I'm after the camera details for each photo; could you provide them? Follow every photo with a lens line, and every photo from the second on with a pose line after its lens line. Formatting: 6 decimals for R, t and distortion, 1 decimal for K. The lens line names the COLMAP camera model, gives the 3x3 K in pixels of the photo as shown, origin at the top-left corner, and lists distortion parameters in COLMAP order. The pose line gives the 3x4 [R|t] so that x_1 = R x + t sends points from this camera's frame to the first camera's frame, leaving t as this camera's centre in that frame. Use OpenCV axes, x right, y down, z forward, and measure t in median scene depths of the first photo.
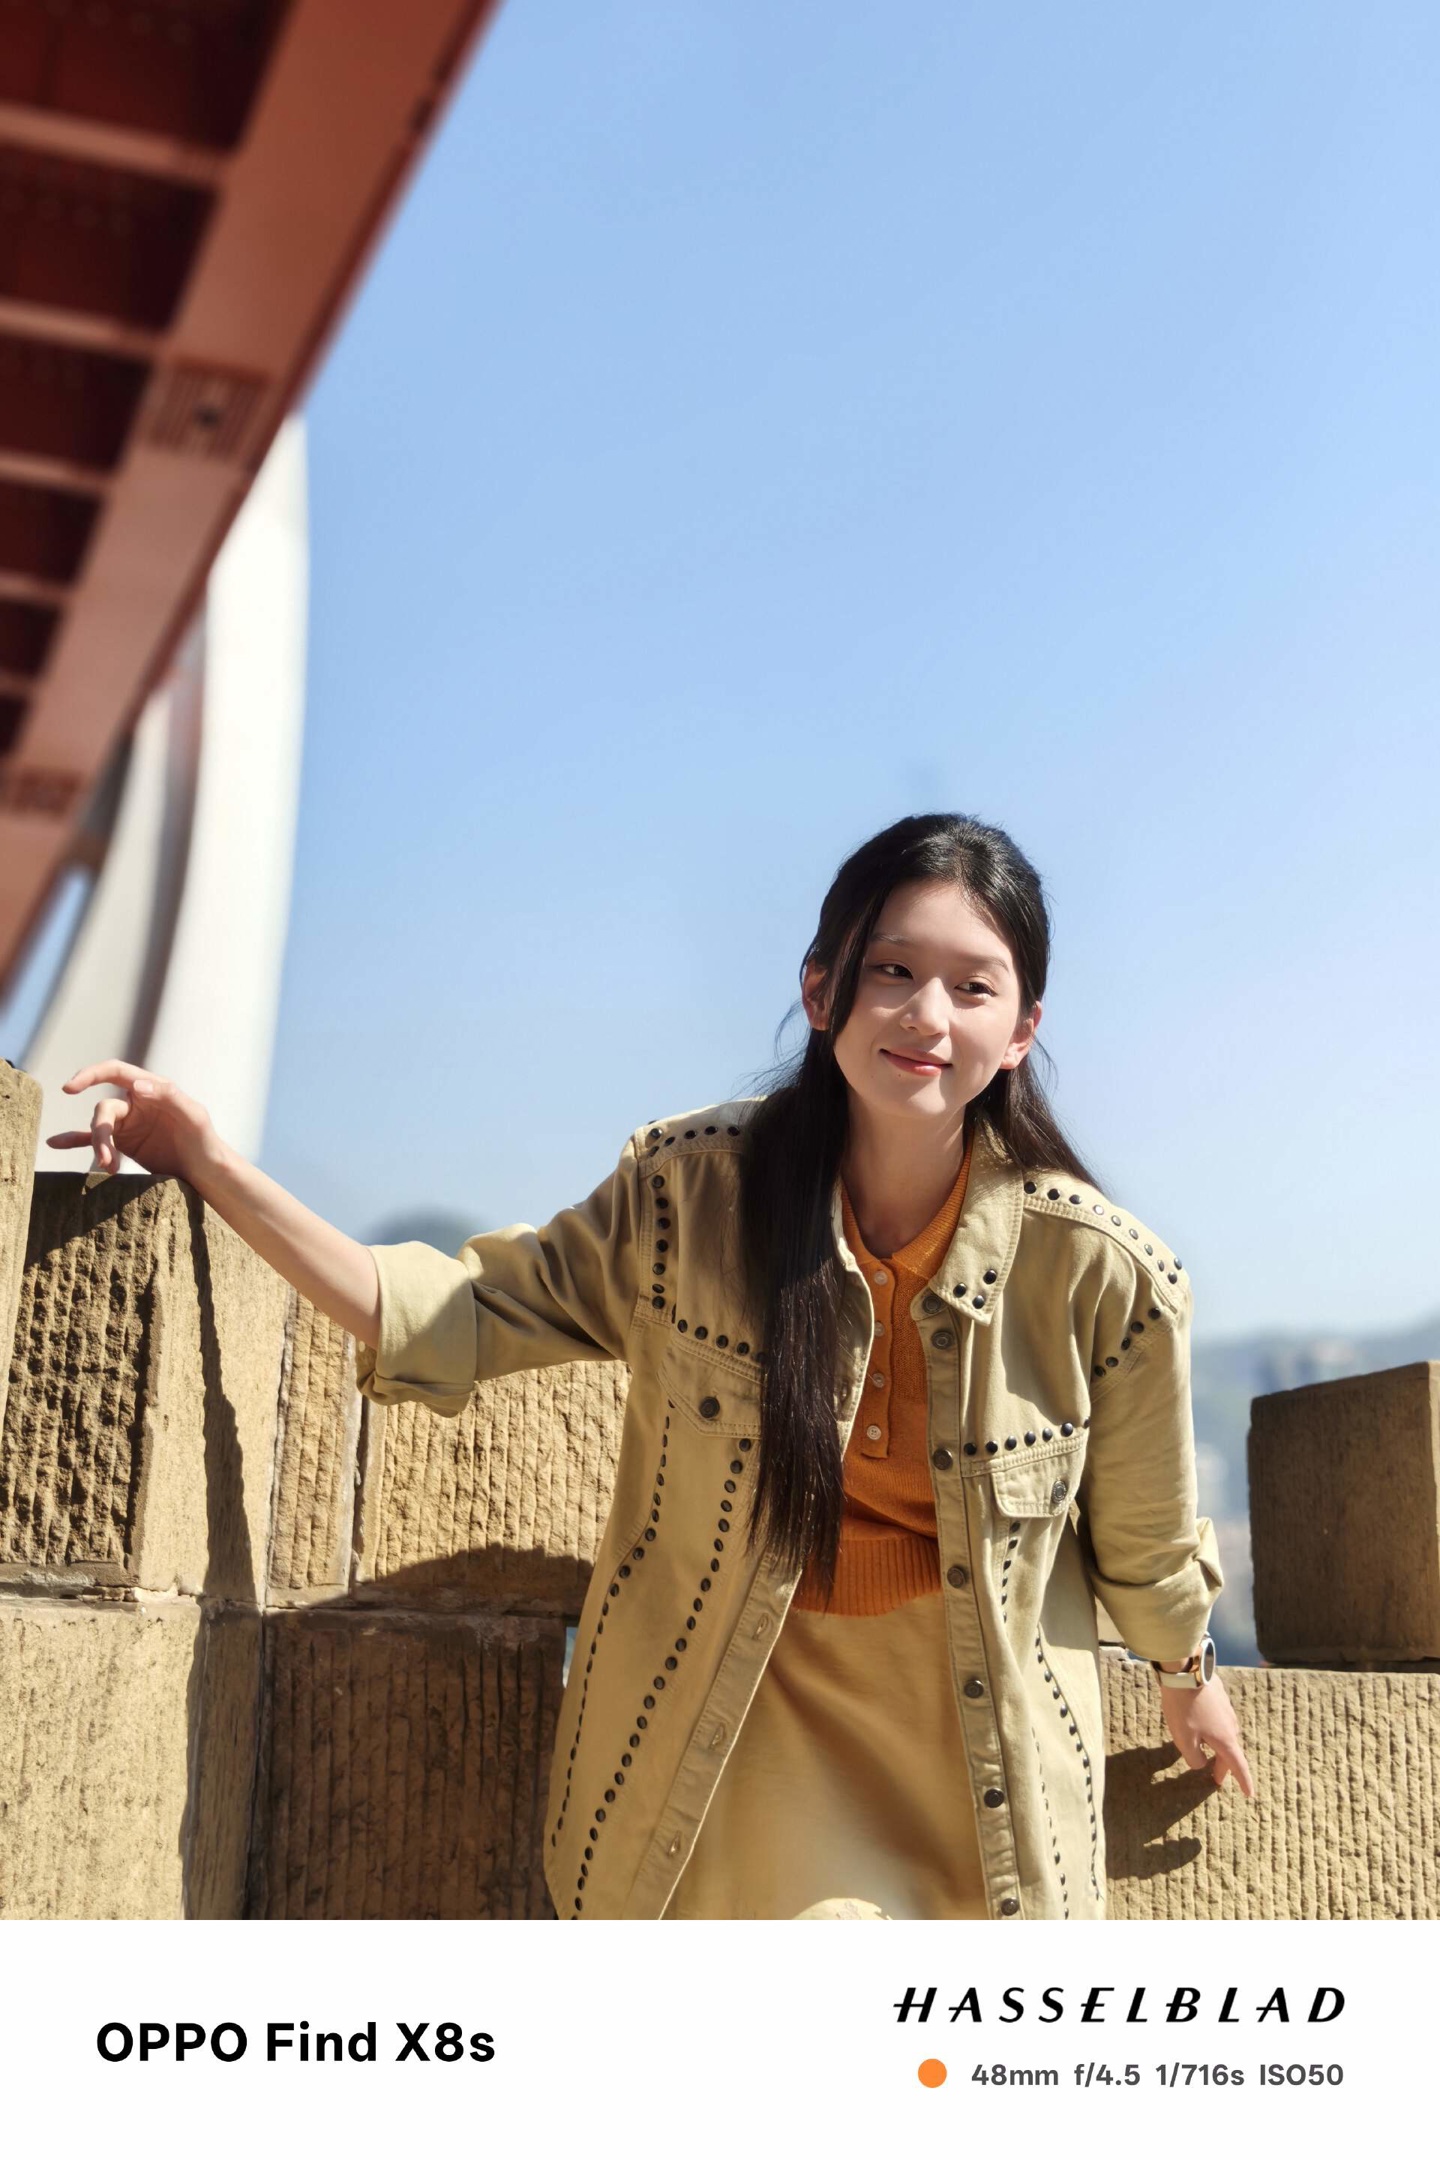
lens RADIAL K [[3048.9, 0, 720.3], [0, 3048.9, 1082.6], [0, 0, 1]] dist [0.028320, 0.000000]
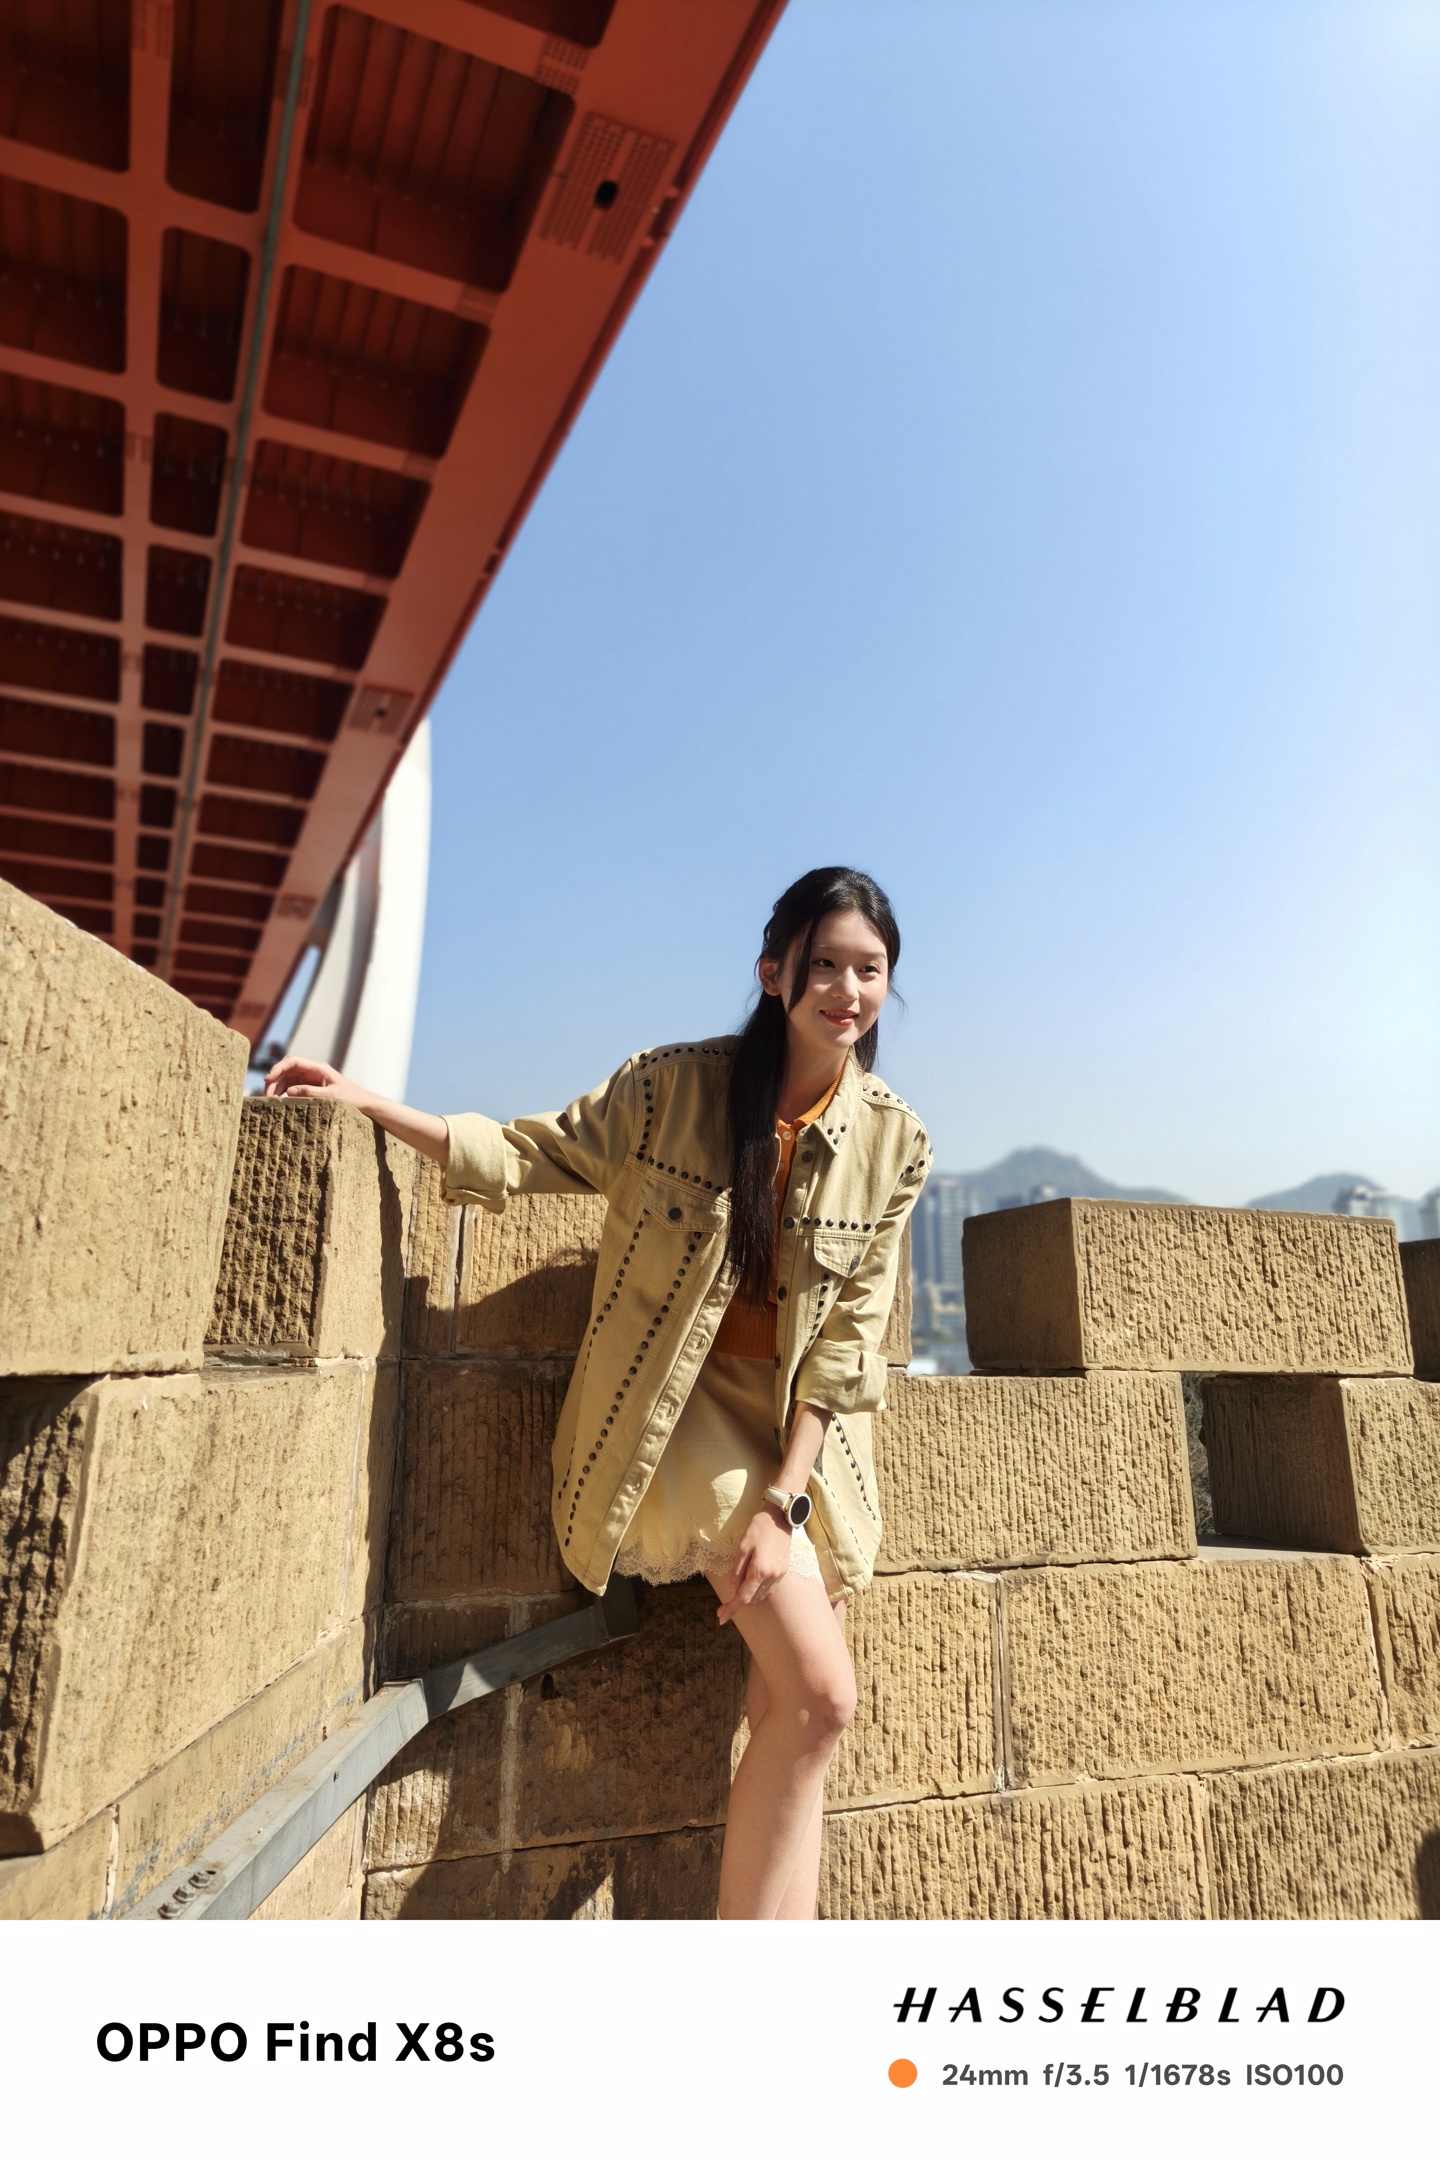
lens RADIAL K [[1438.7, 0, 728.5], [0, 1438.7, 987.7], [0, 0, 1]] dist [0.002226, 0.001505]
pose [[0.997679, -0.004065, 0.067977, -0.023661], [0.007167, 0.998941, -0.045457, 0.007201], [-0.067721, 0.045838, 0.996651, 0.200086]]
